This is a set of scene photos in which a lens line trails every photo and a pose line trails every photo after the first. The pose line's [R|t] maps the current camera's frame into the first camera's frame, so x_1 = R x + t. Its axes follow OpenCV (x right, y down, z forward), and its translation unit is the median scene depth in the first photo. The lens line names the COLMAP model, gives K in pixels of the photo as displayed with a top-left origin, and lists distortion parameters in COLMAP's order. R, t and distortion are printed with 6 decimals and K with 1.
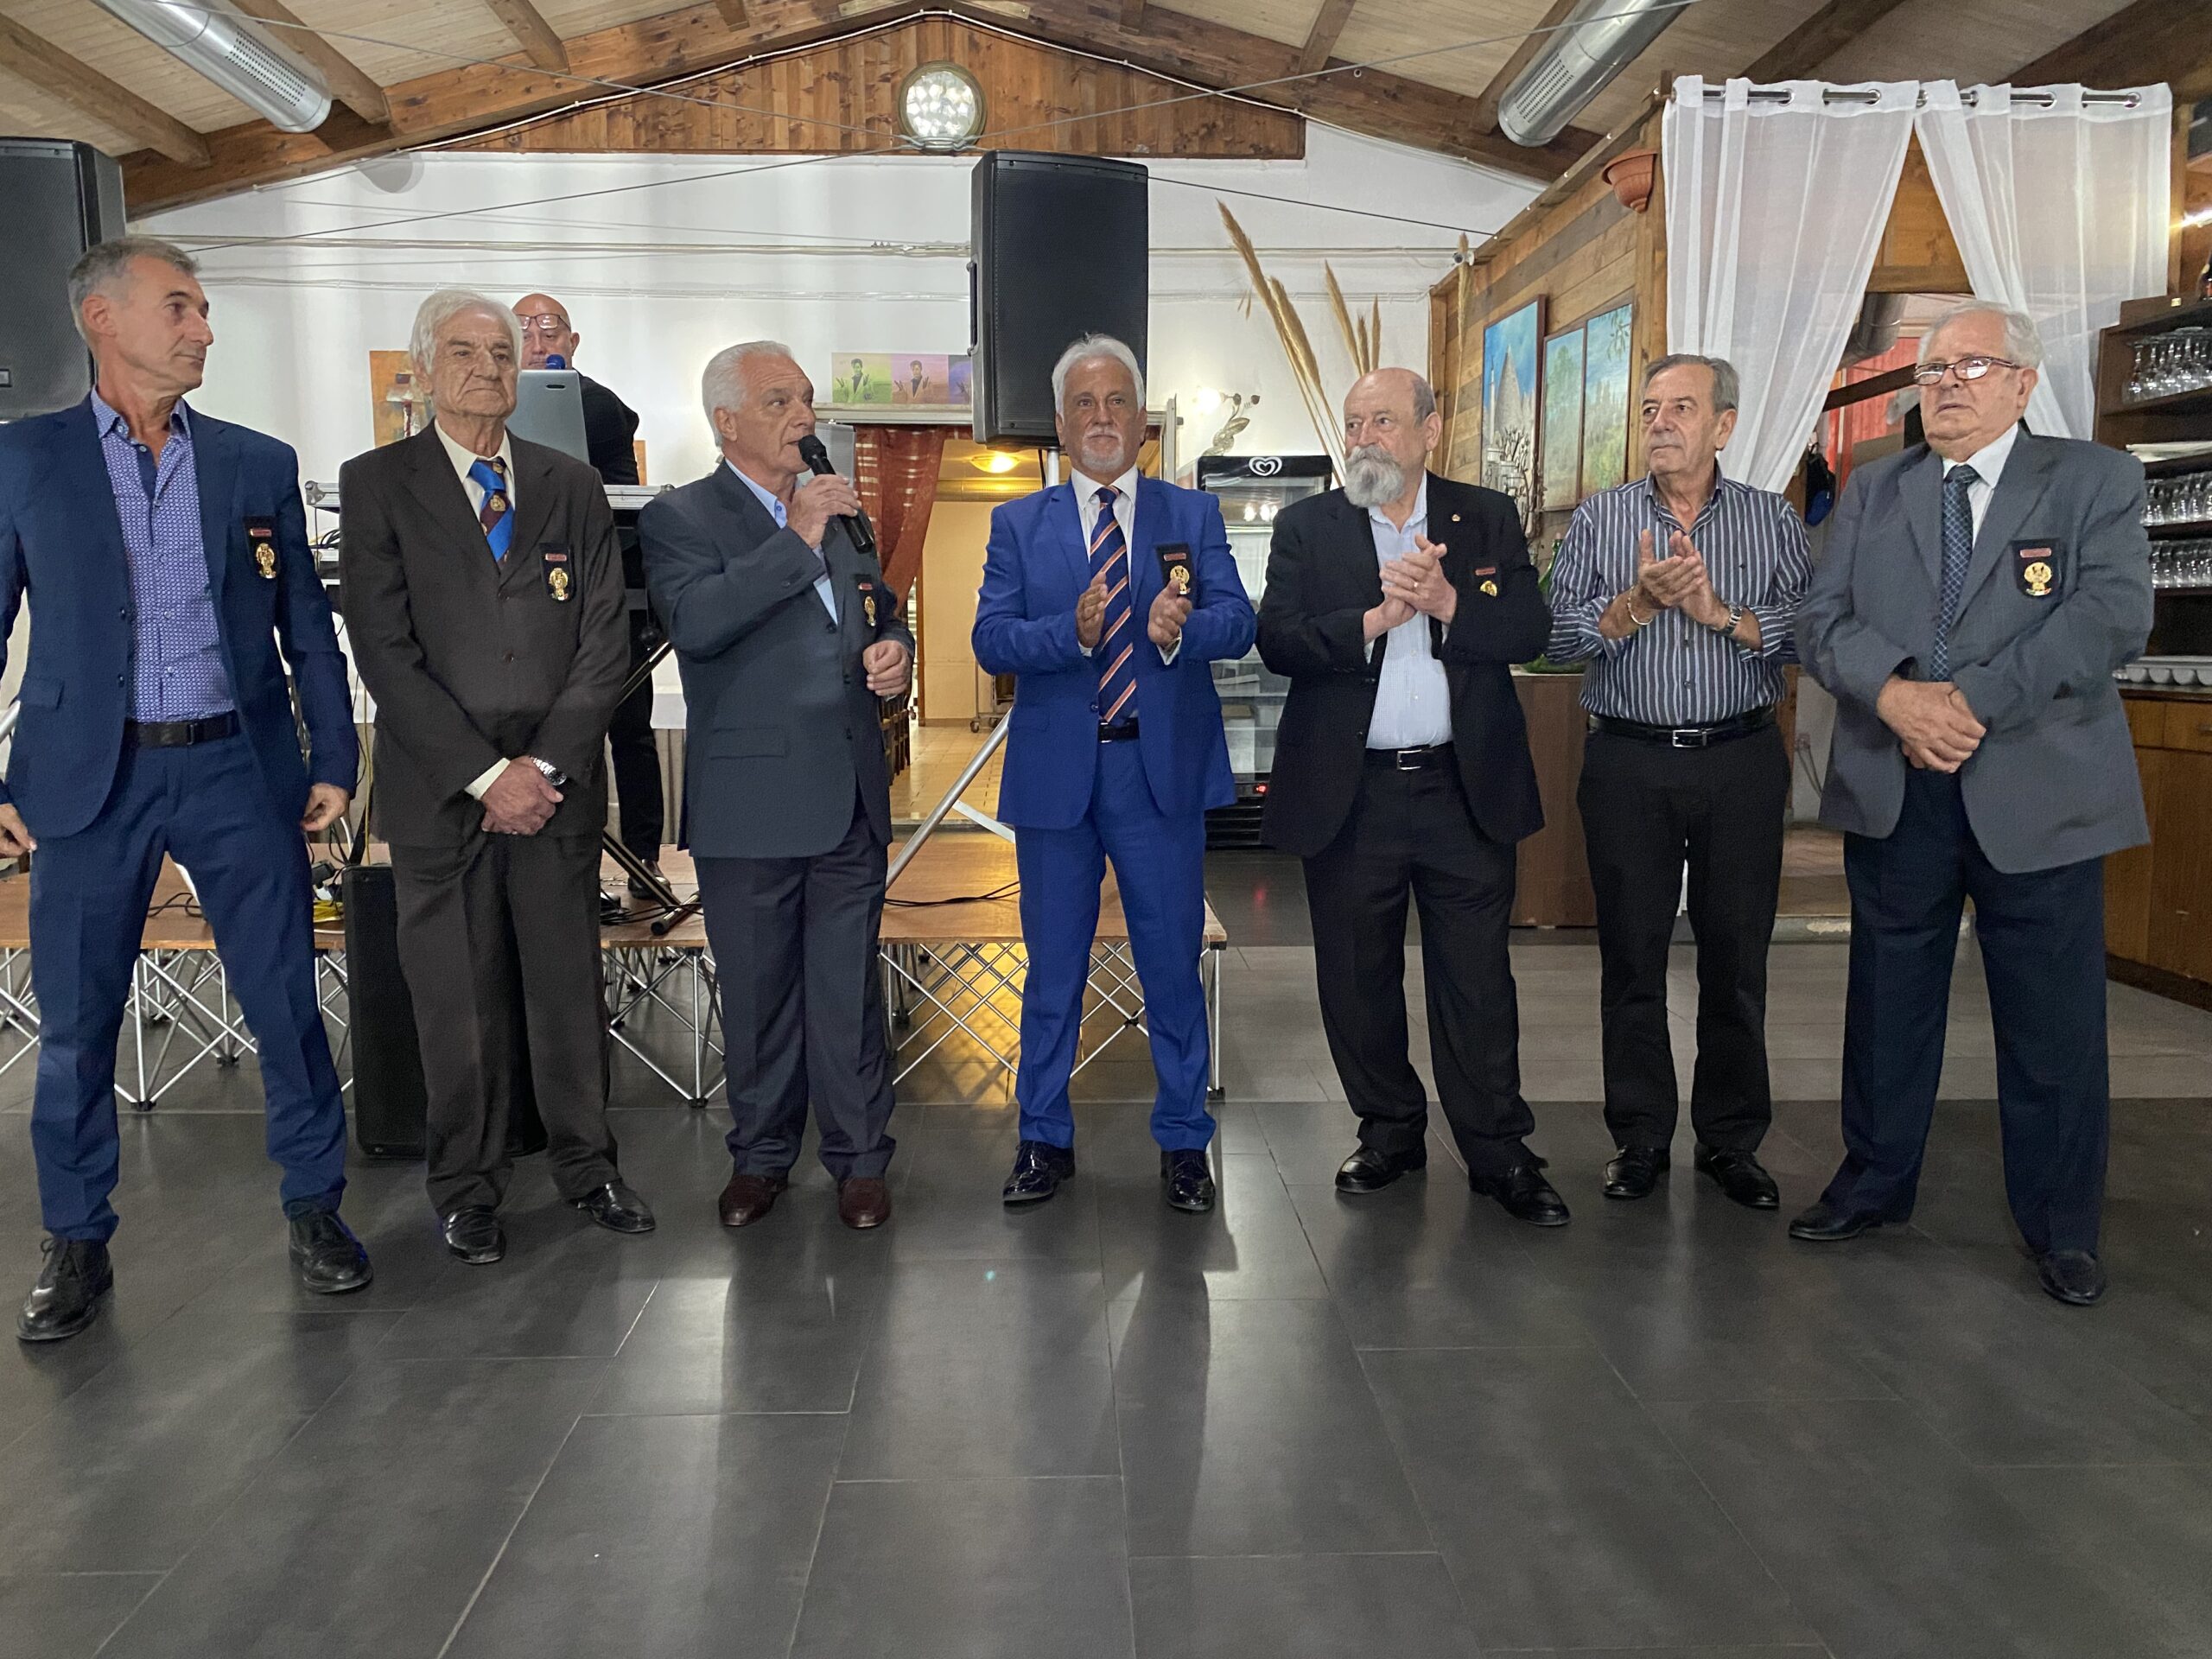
lens RADIAL K [[1669.2, 0, 1106.0], [0, 1669.2, 829.5], [0, 0, 1]] dist [0.034215, 0.003022]
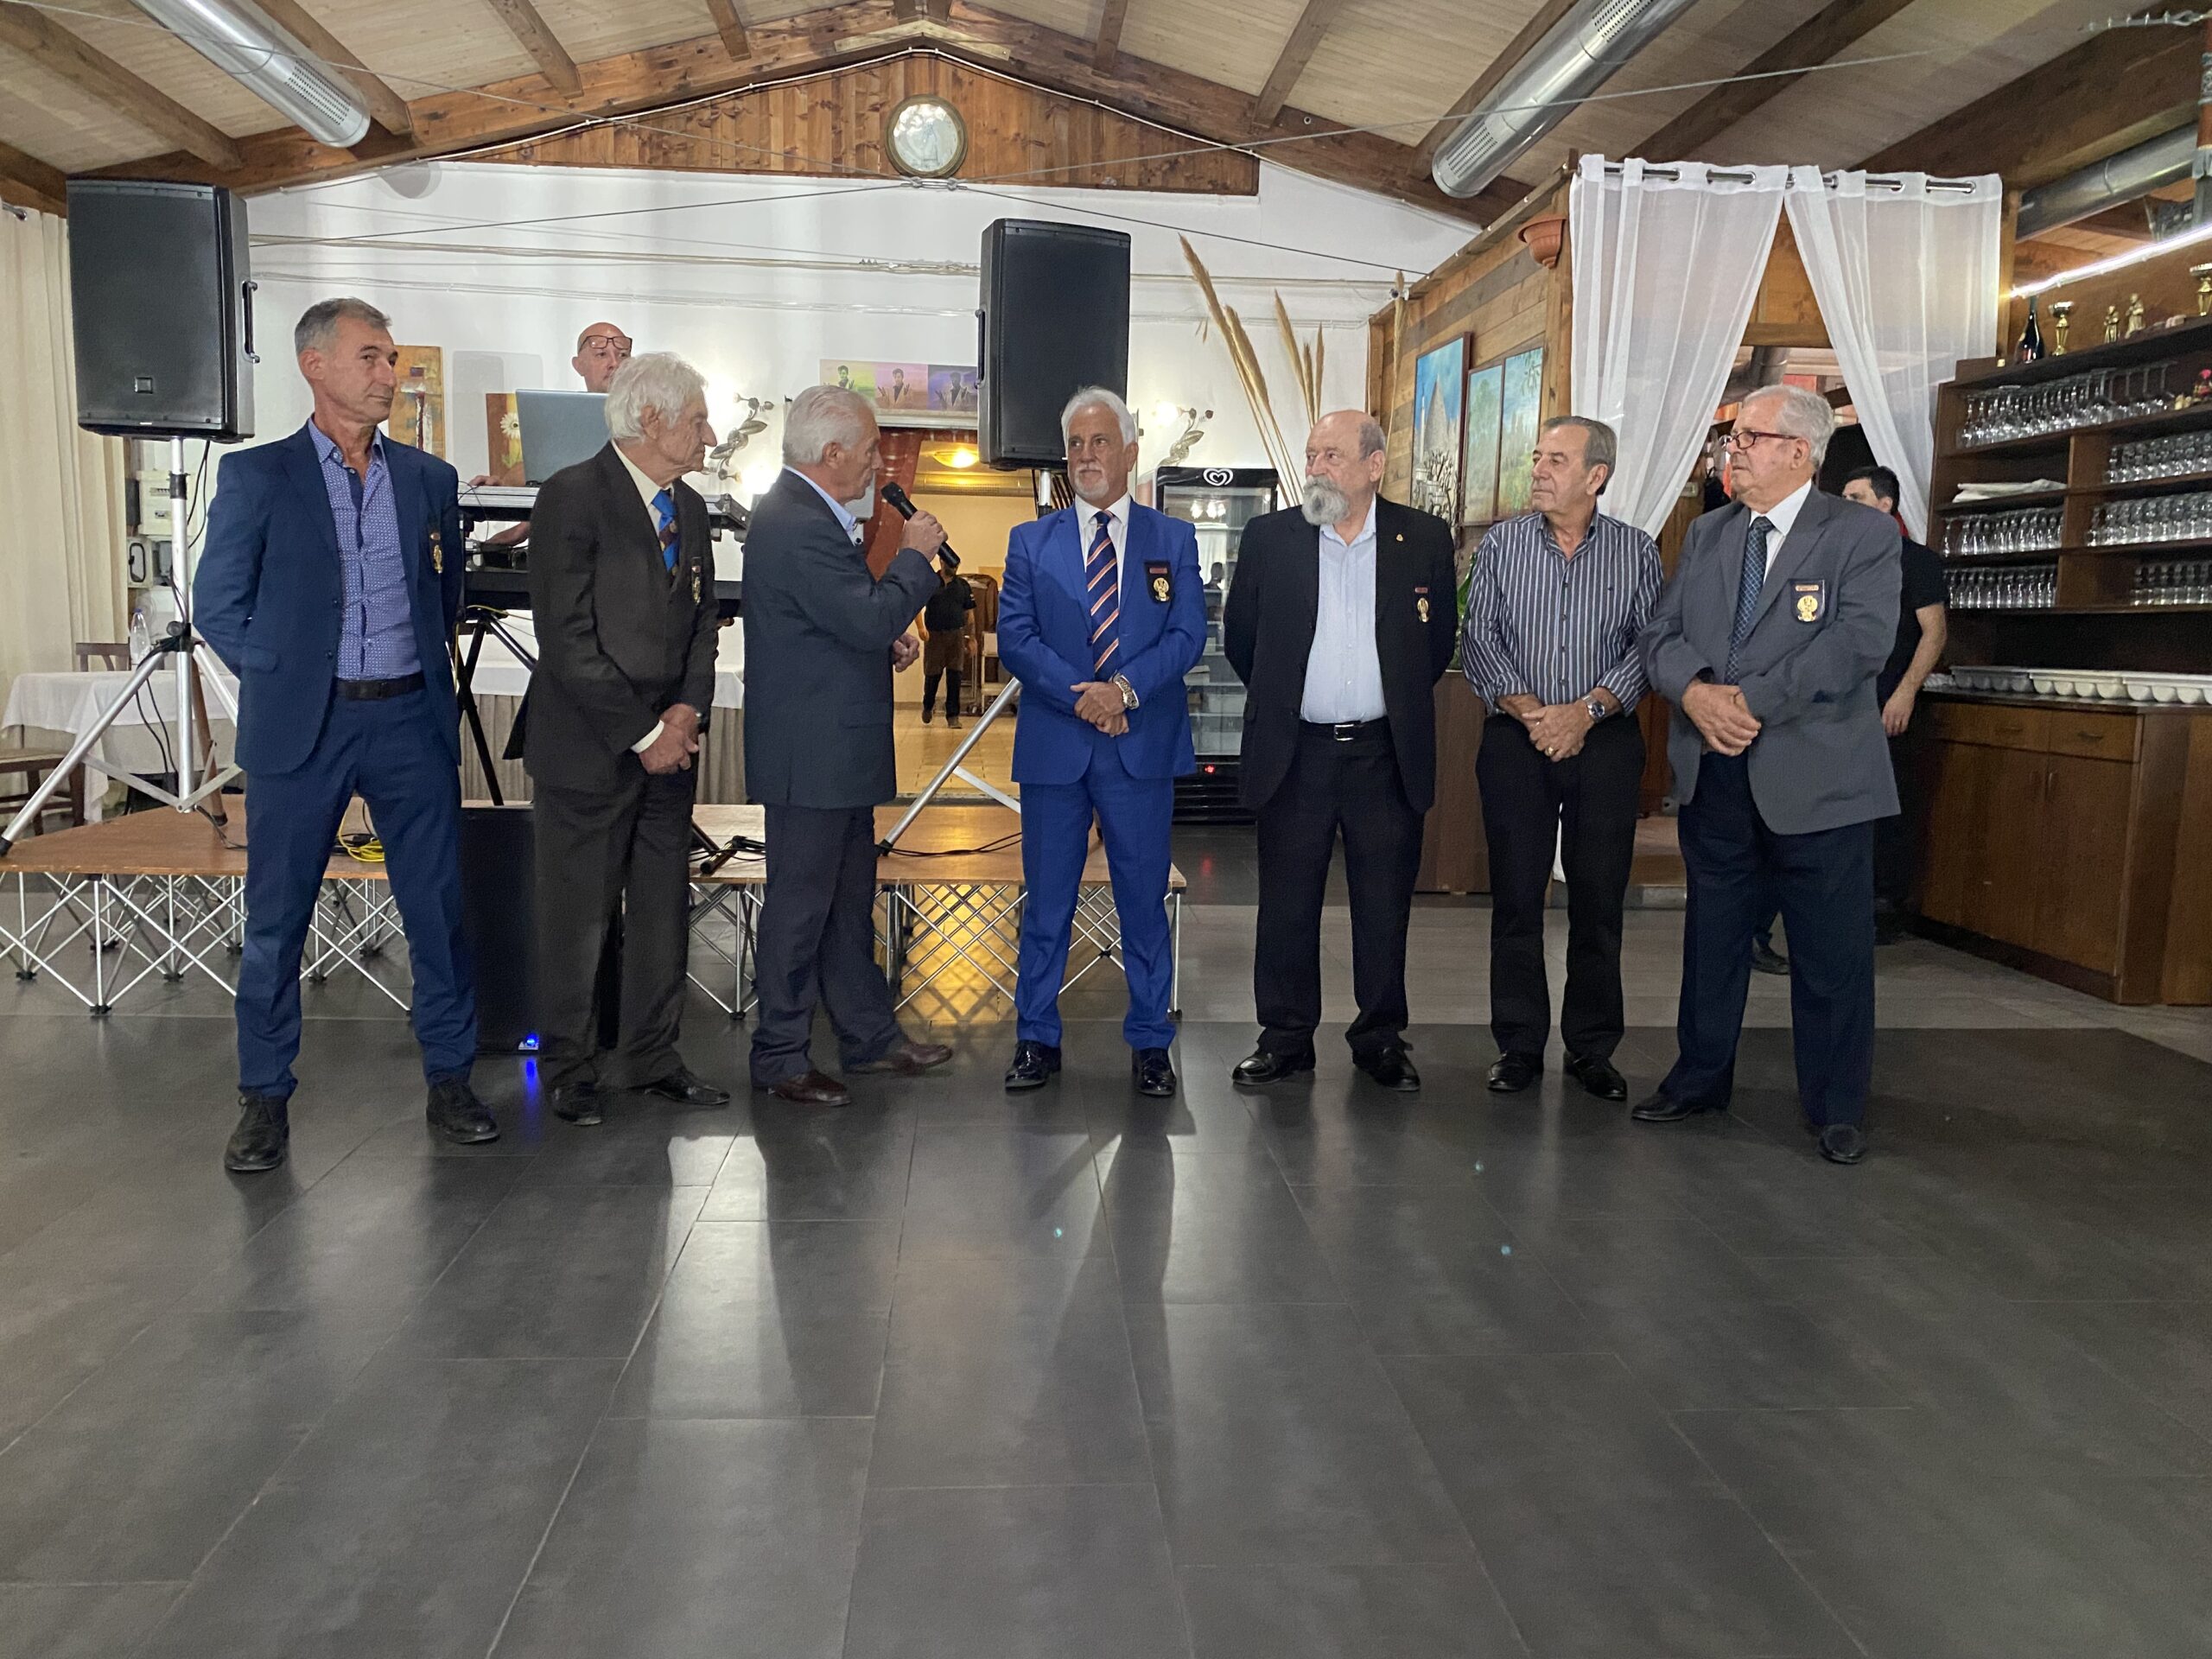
lens RADIAL K [[1669.2, 0, 1106.0], [0, 1669.2, 829.5], [0, 0, 1]] dist [0.034215, 0.003022]
pose [[0.999088, 0.018234, 0.038622, -0.020255], [-0.018460, 0.999814, 0.005511, 0.013048], [-0.038515, -0.006219, 0.999239, -0.121073]]
